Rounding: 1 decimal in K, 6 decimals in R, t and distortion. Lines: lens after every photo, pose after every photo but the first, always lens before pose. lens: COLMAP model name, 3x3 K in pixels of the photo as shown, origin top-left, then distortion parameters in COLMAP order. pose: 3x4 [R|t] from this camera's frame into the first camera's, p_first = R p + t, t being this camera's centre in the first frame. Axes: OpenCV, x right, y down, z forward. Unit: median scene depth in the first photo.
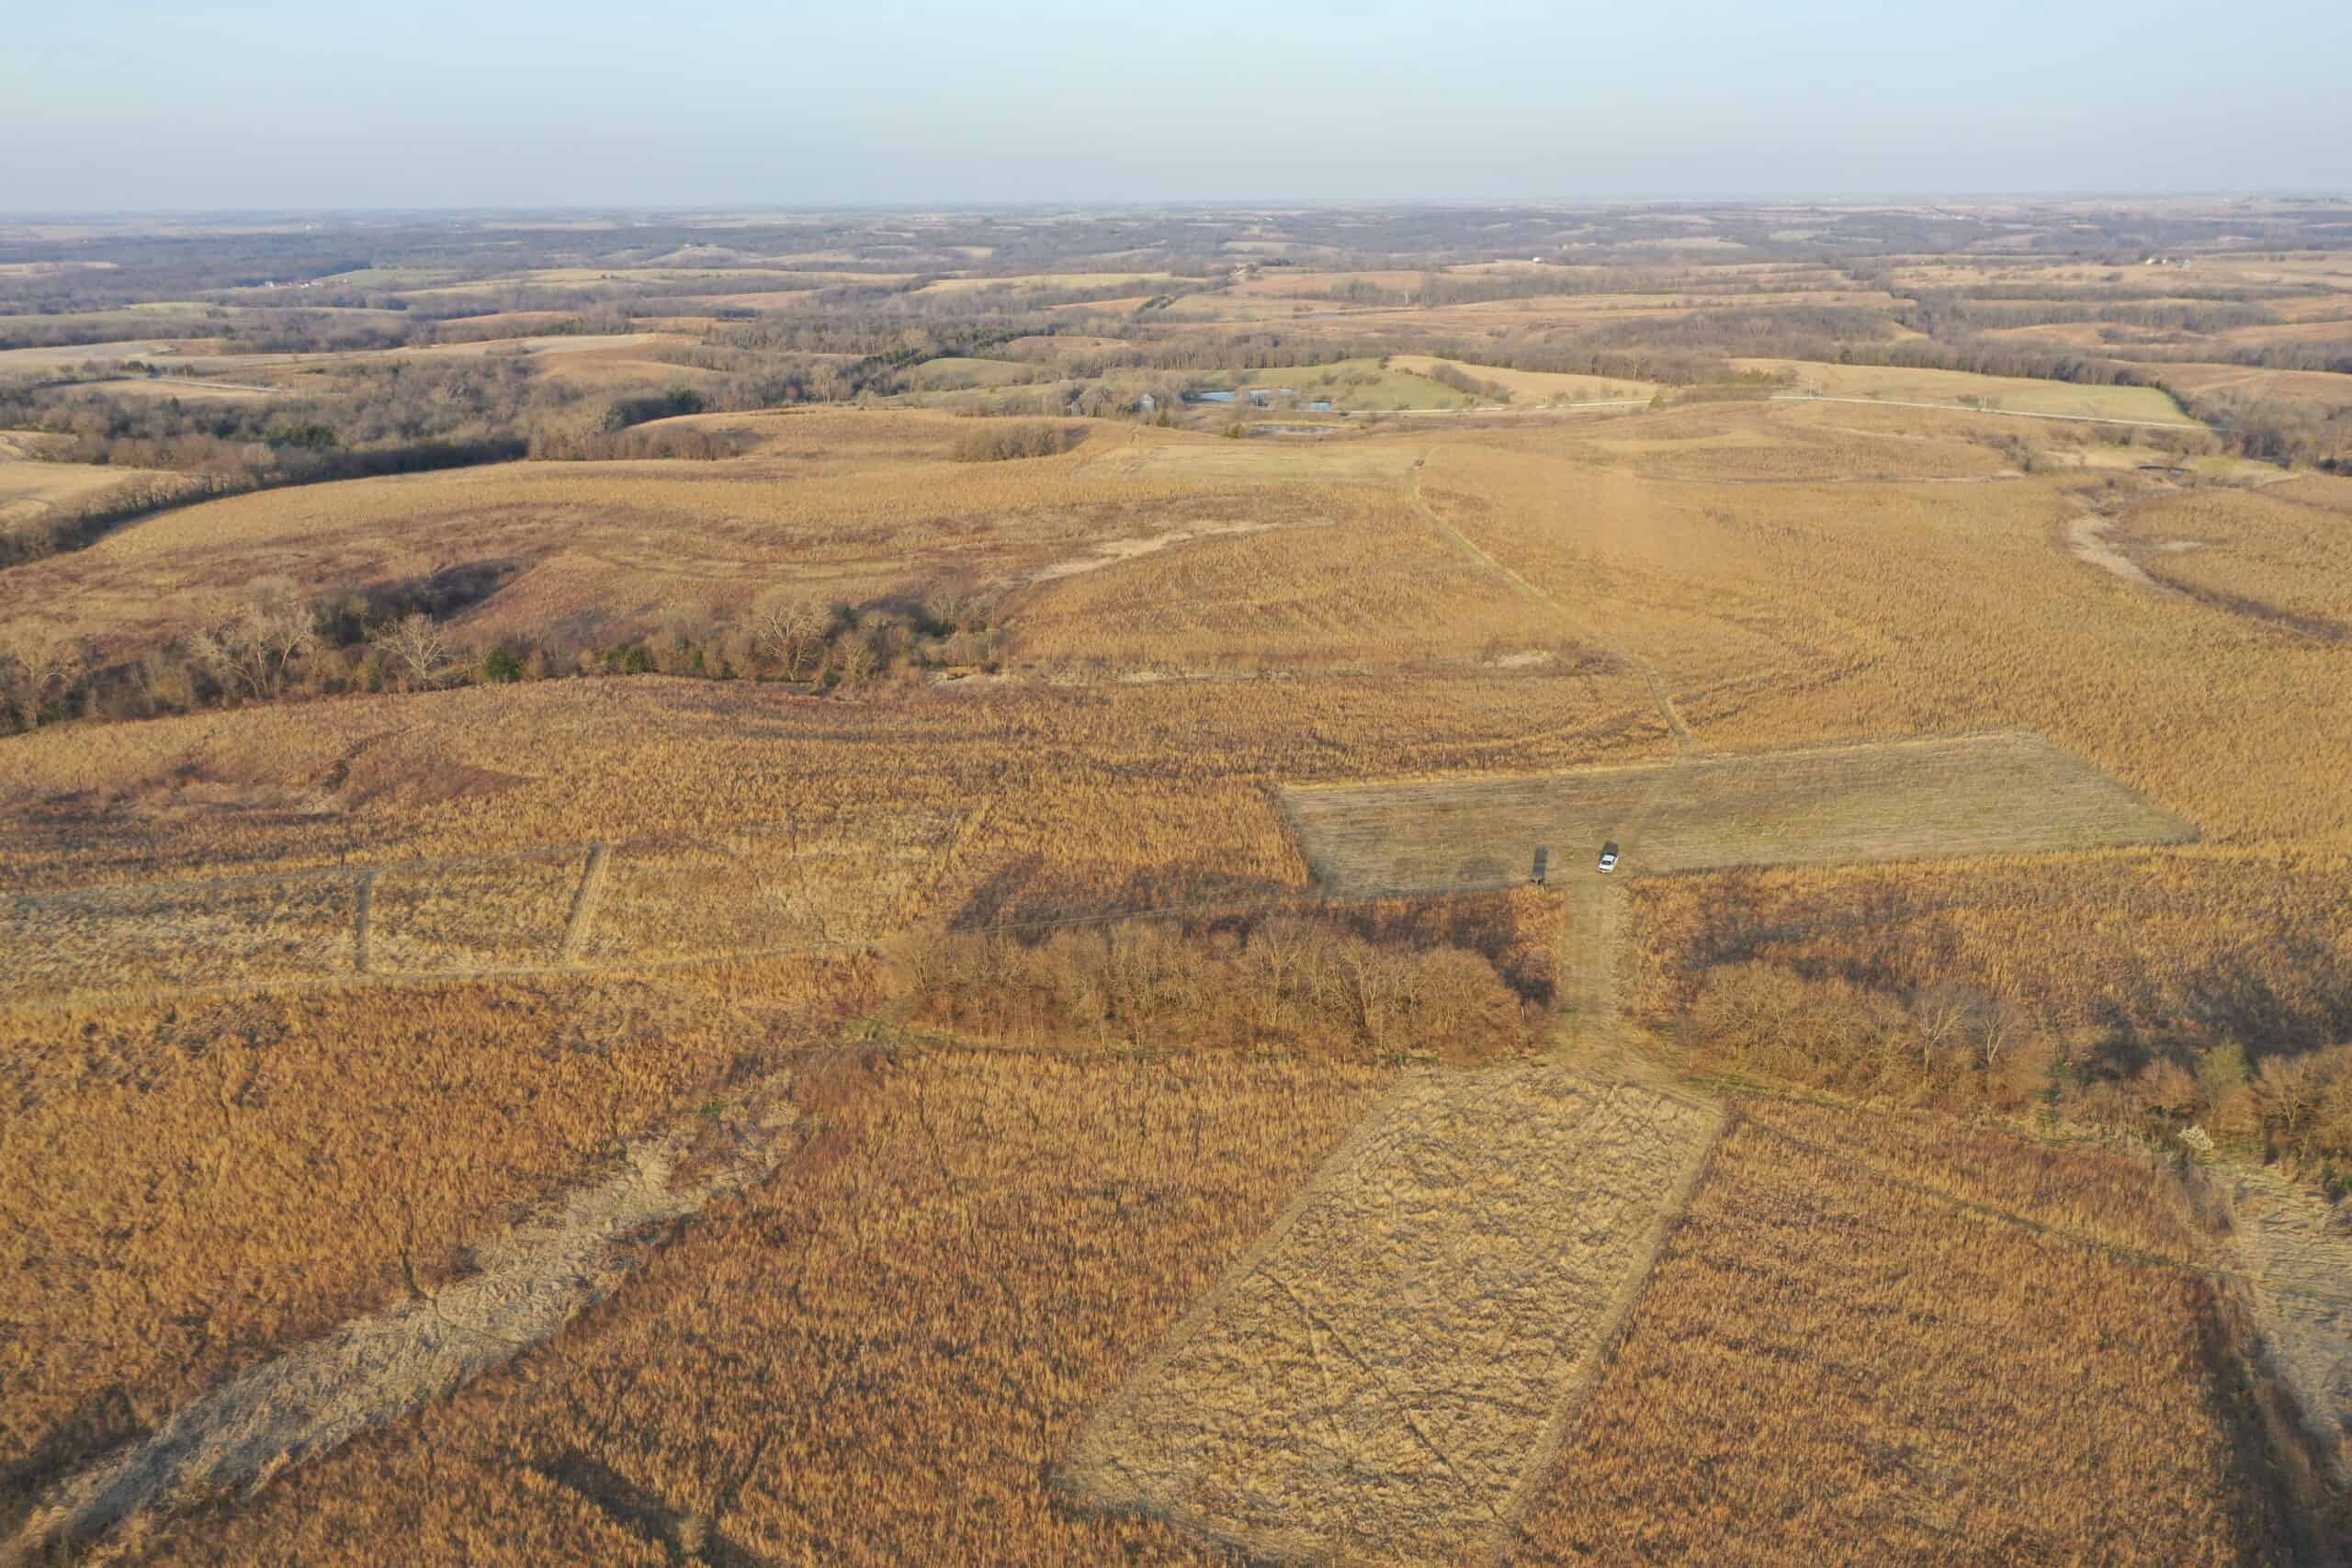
lens RADIAL K [[1862.7, 0, 1176.0], [0, 1862.7, 784.0], [0, 0, 1]] dist [0.007102, -0.003912]
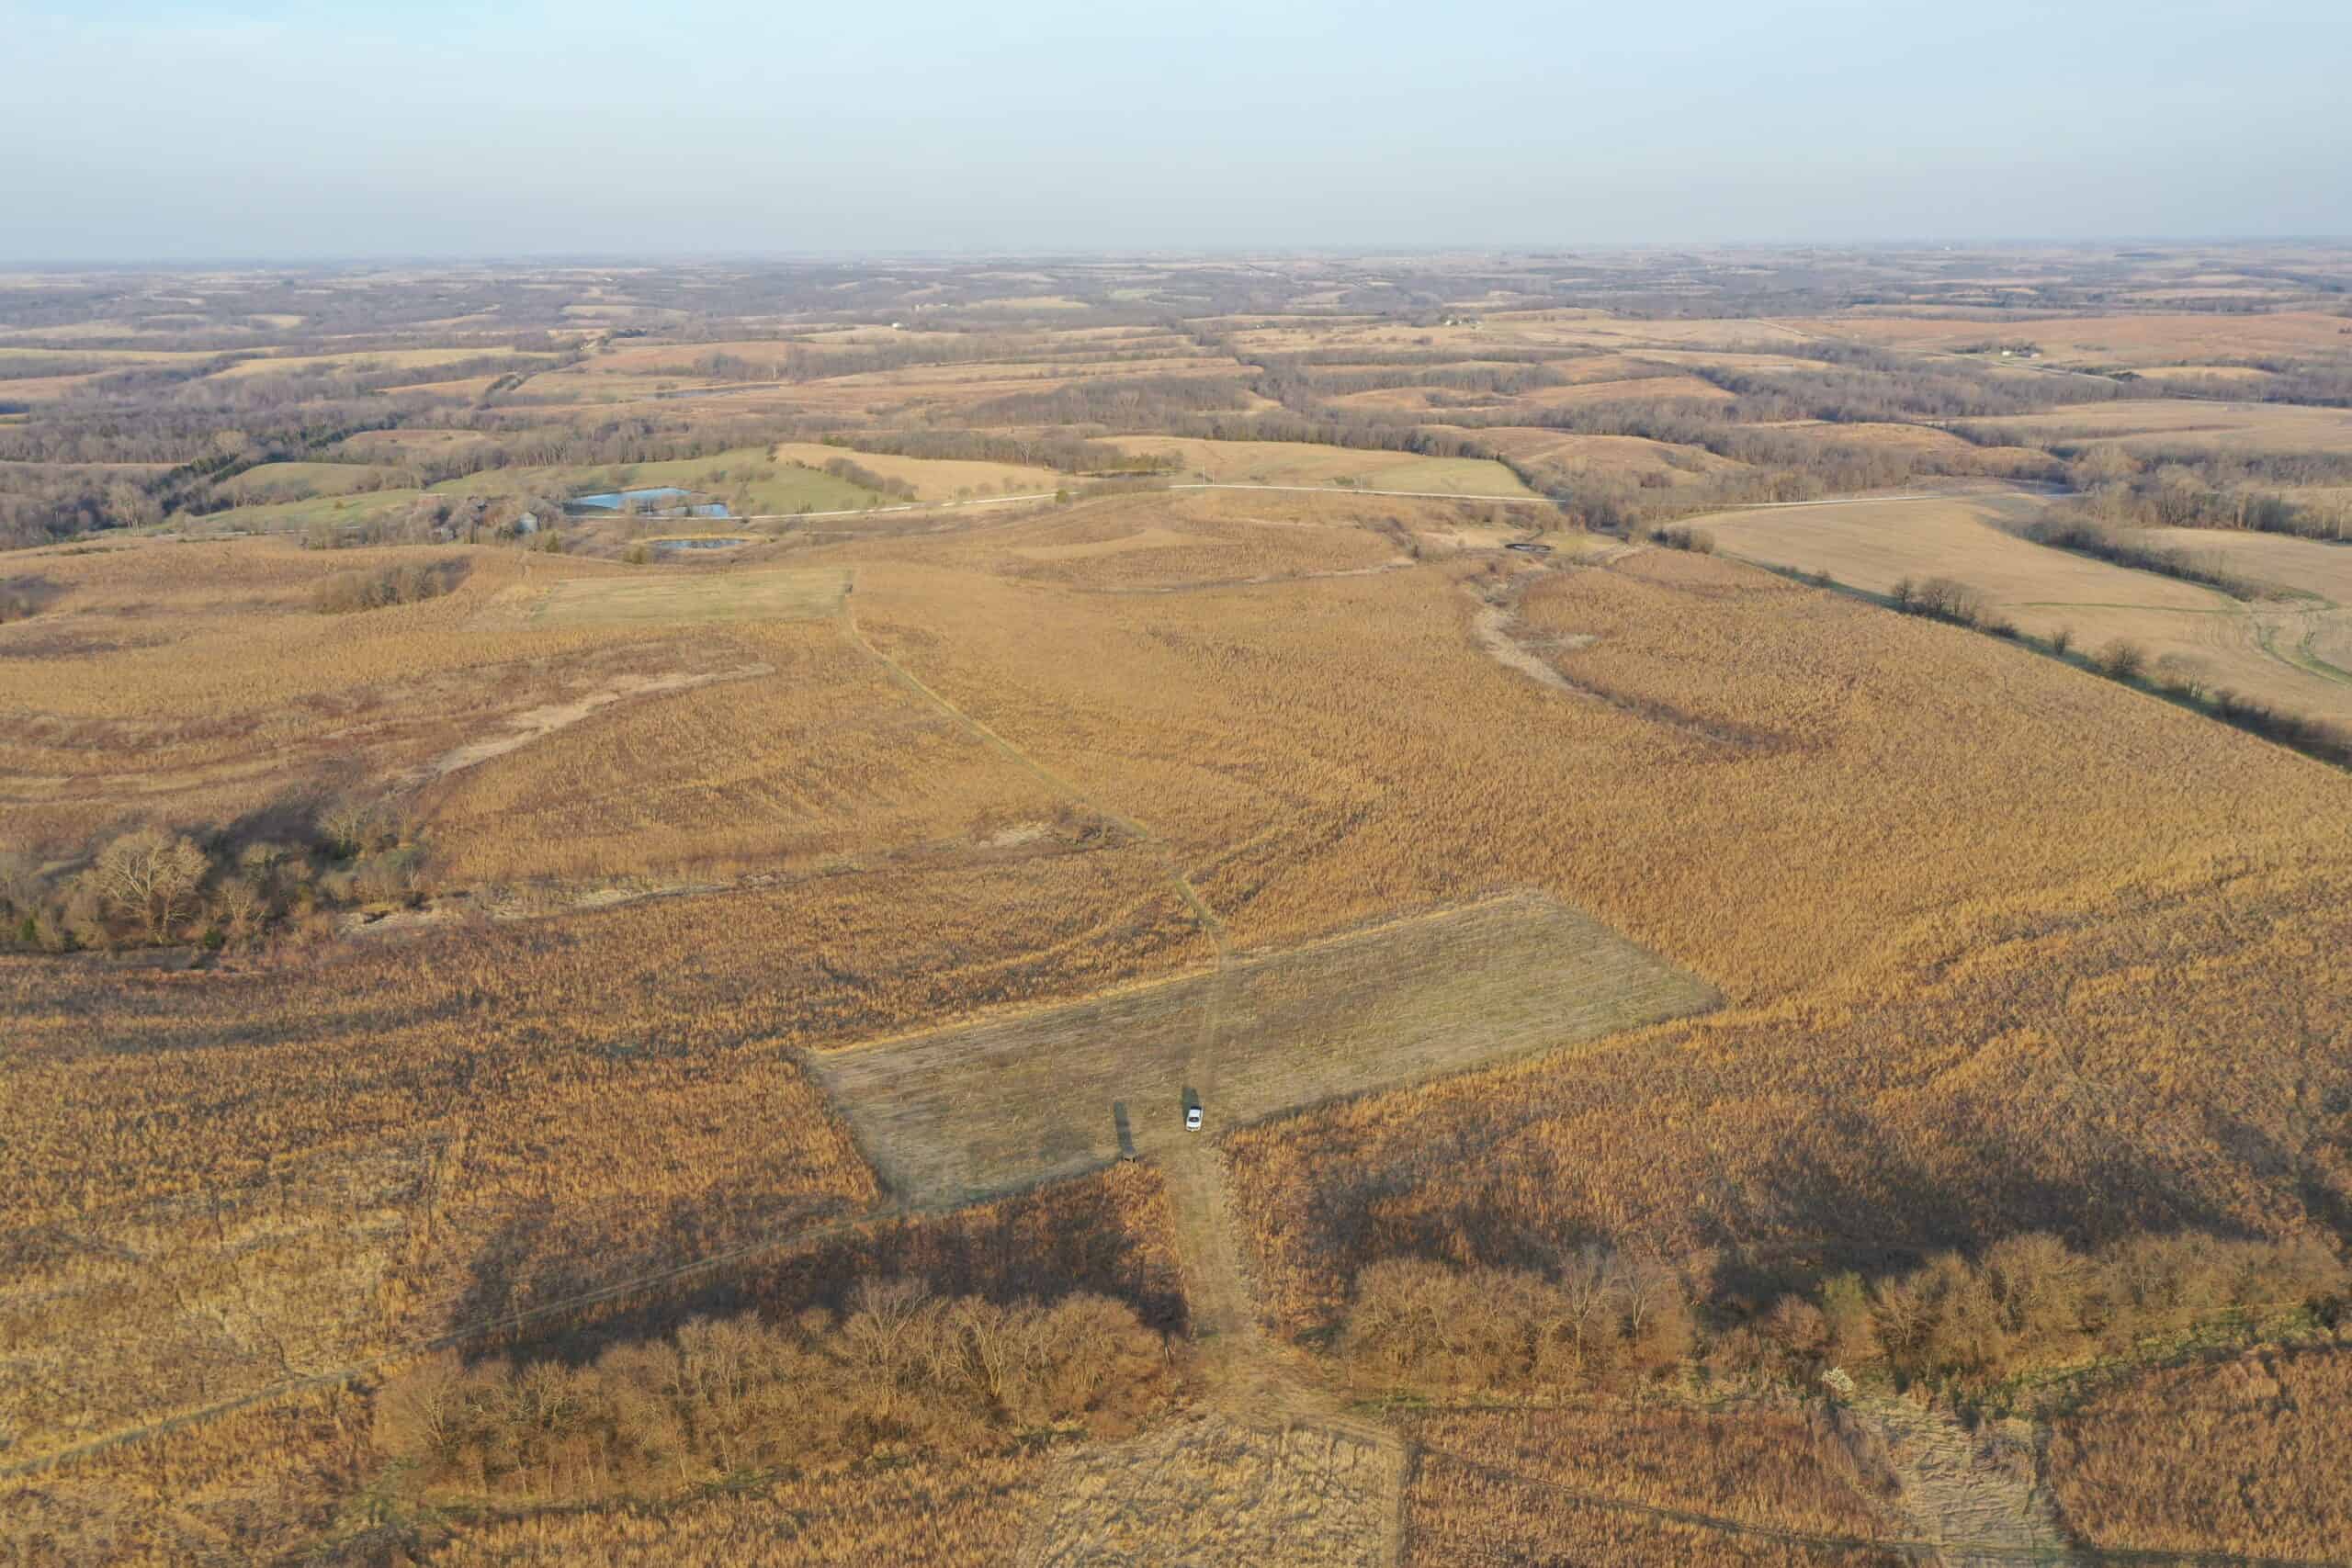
lens RADIAL K [[1862.9, 0, 1169.0], [0, 1862.9, 782.9], [0, 0, 1]] dist [-0.001986, -0.002477]
pose [[0.944885, -0.092525, 0.314058, -0.038491], [0.100667, 0.994872, -0.009771, -0.079099], [-0.311543, 0.040848, 0.949354, 0.077693]]
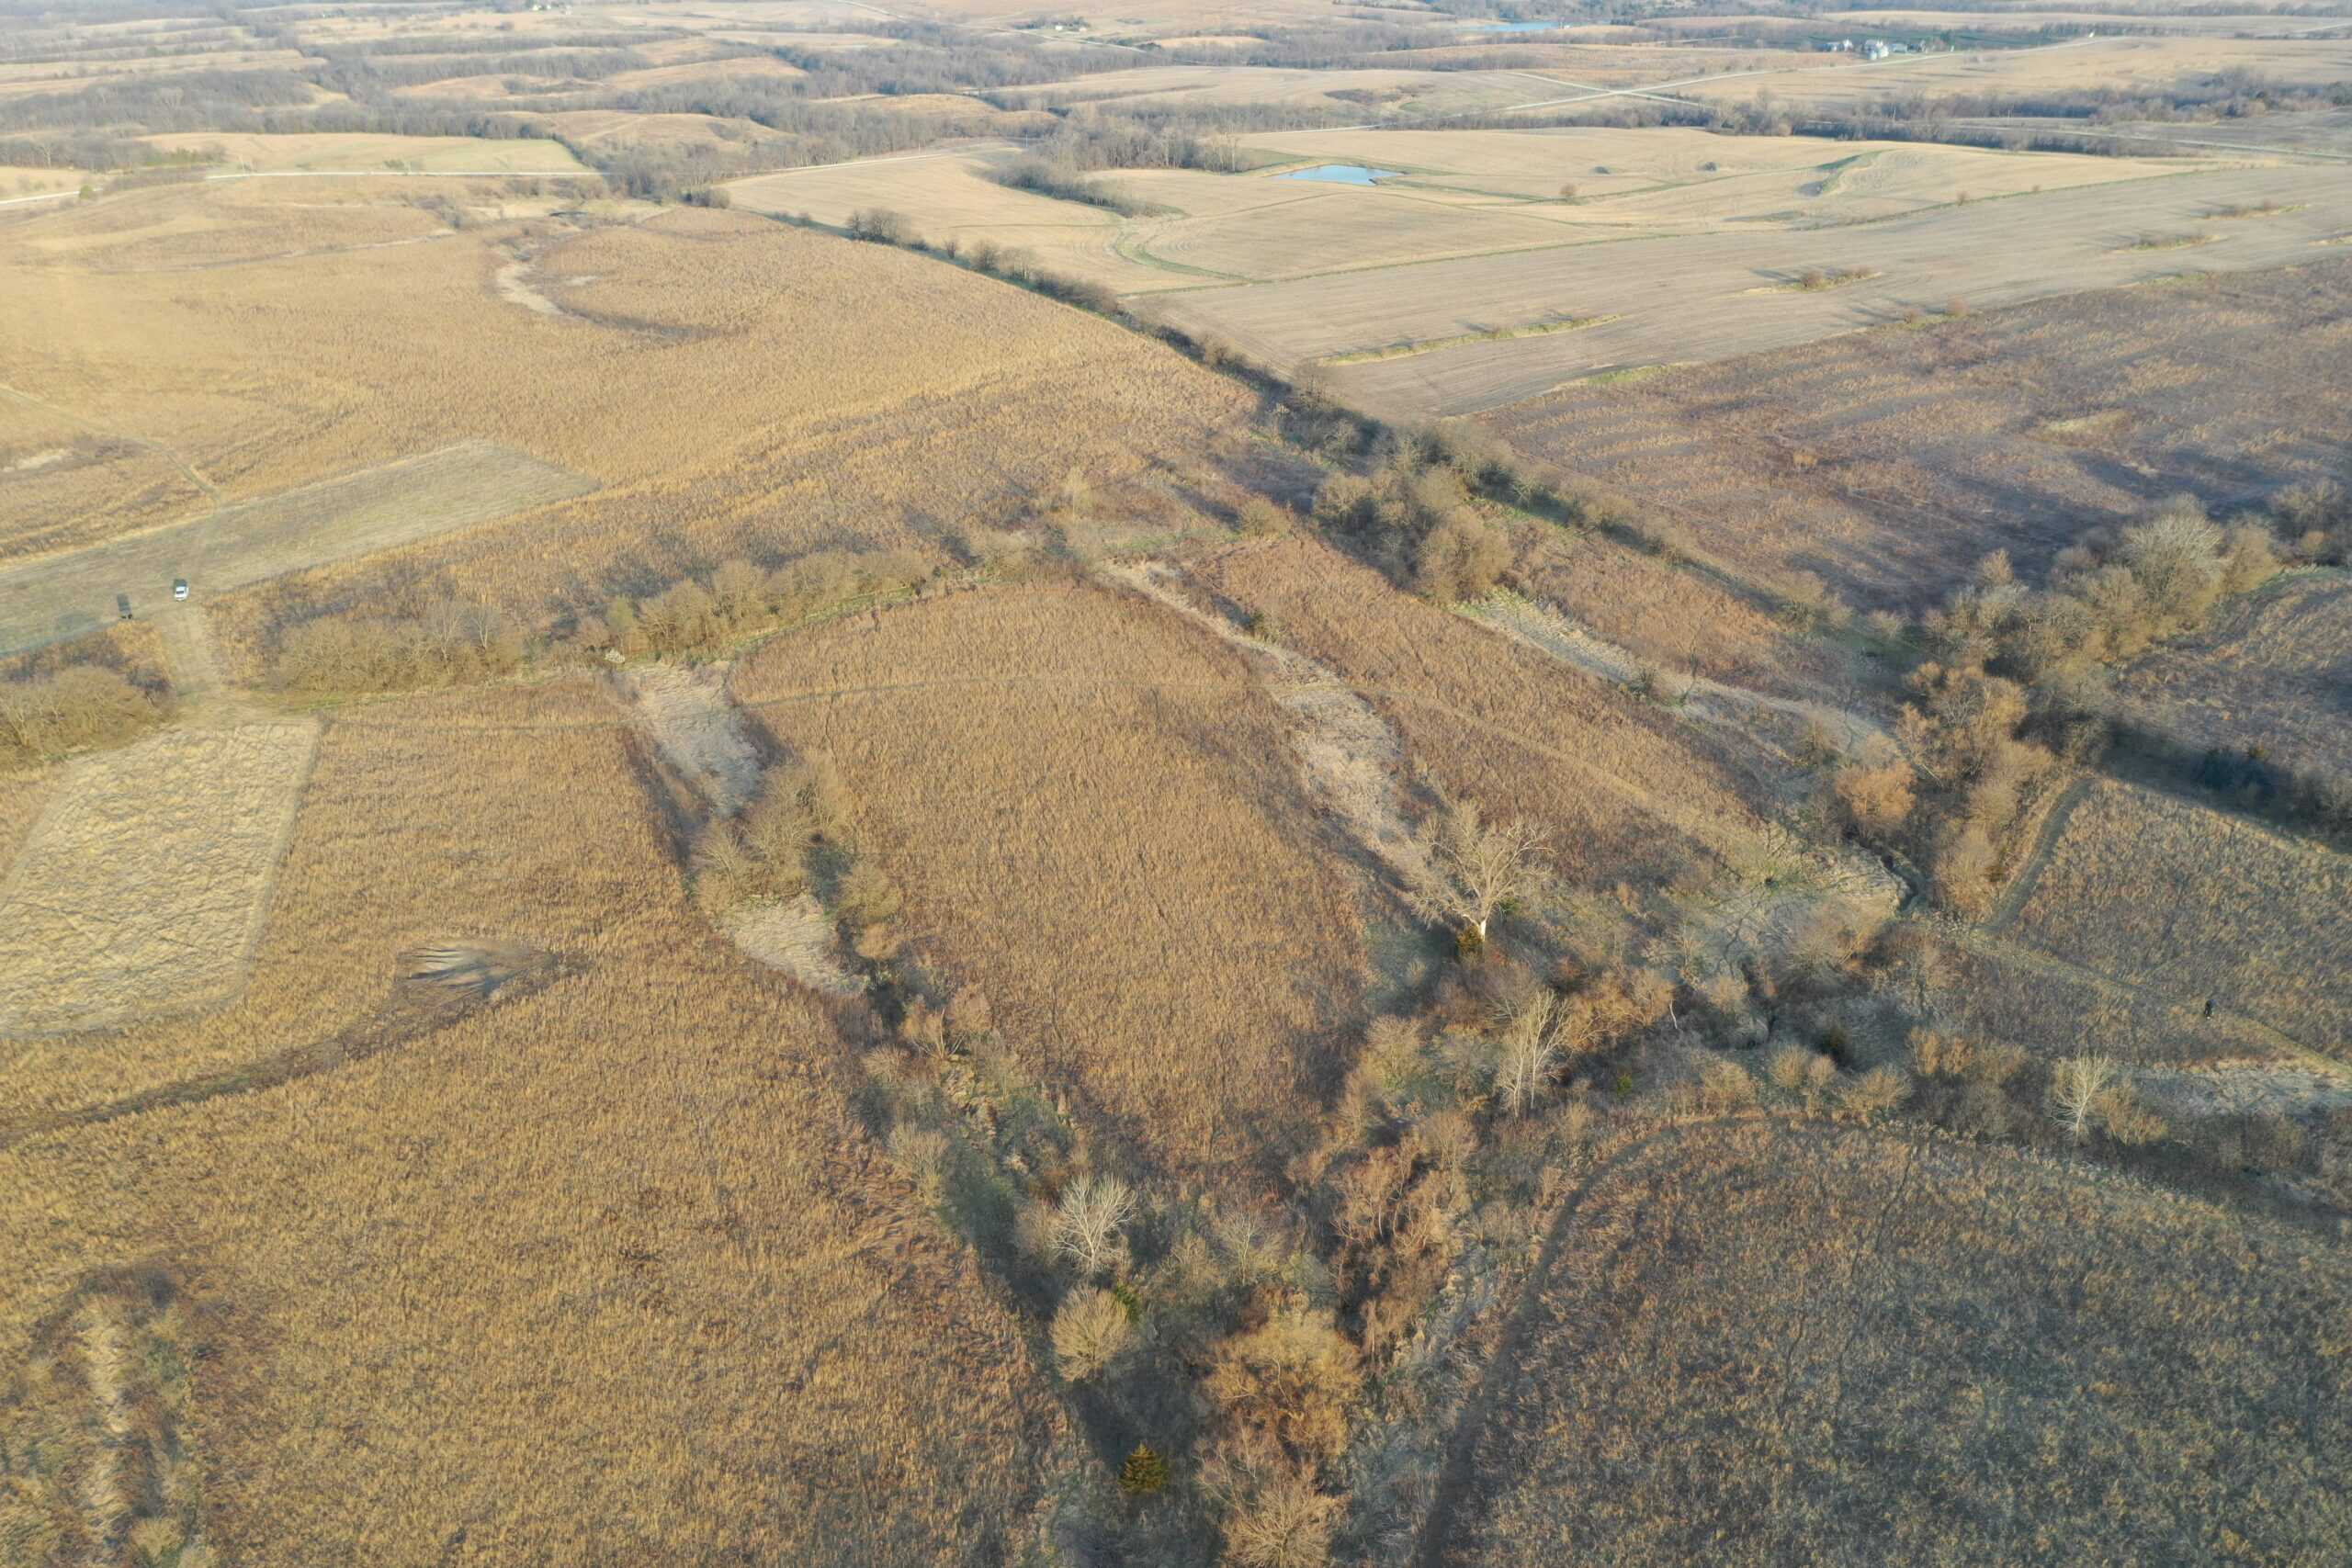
lens RADIAL K [[1862.9, 0, 1169.0], [0, 1862.9, 782.9], [0, 0, 1]] dist [-0.001986, -0.002477]
pose [[0.723396, -0.289518, 0.626800, -0.079279], [0.208296, 0.957050, 0.201664, 0.034578], [-0.658264, -0.015323, 0.752631, -0.279358]]
